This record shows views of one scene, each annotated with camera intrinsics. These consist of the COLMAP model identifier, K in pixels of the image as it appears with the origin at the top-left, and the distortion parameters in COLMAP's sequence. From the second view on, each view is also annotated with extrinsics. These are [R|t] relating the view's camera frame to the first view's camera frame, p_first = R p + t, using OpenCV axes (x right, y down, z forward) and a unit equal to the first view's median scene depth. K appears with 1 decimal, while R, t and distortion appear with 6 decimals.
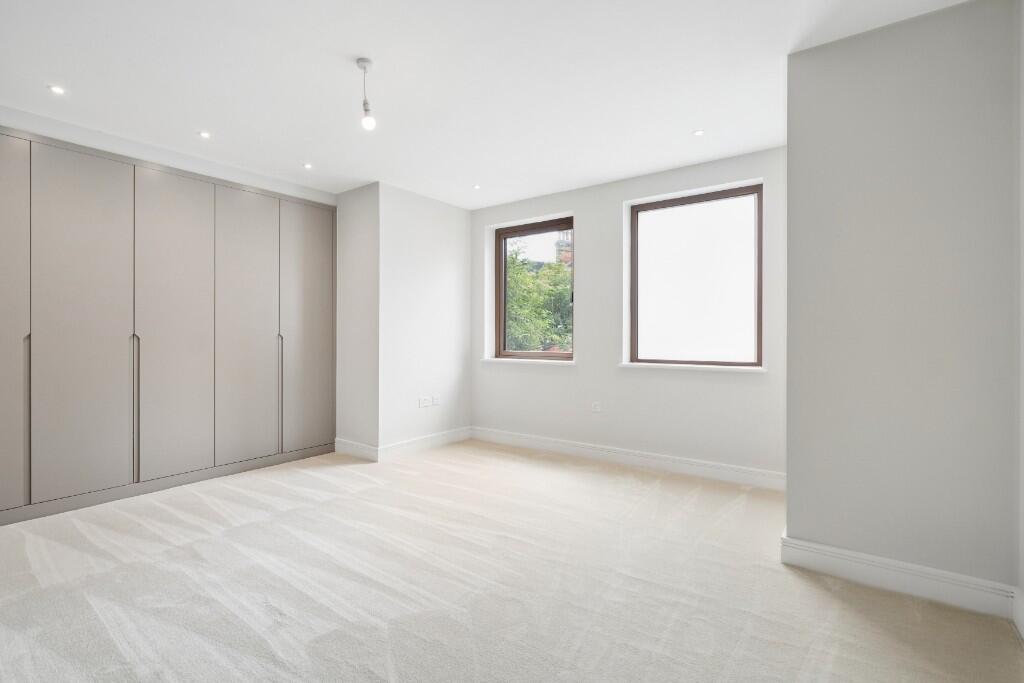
lens RADIAL K [[462.0, 0, 512.0], [0, 462.0, 341.5], [0, 0, 1]] dist [-0.000169, 0.000029]
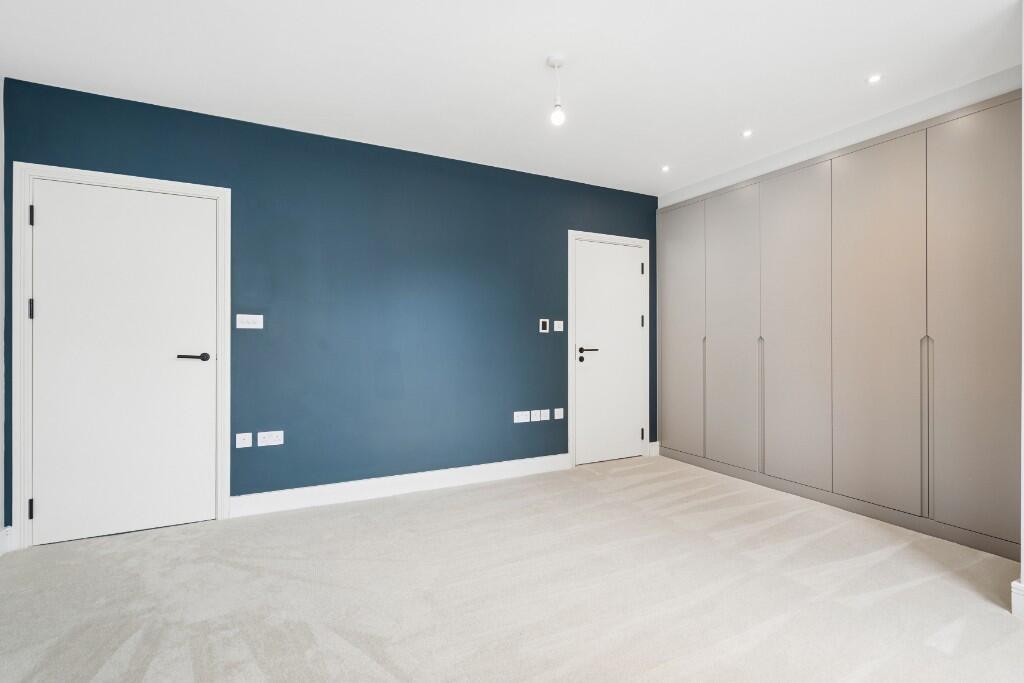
lens RADIAL K [[478.2, 0, 512.0], [0, 478.2, 341.5], [0, 0, 1]] dist [-0.001036, -0.000063]
pose [[-0.437529, 0.003534, -0.899198, 0.434837], [-0.008318, 0.999934, 0.007977, -0.007421], [0.899166, 0.010970, -0.437470, 0.923547]]
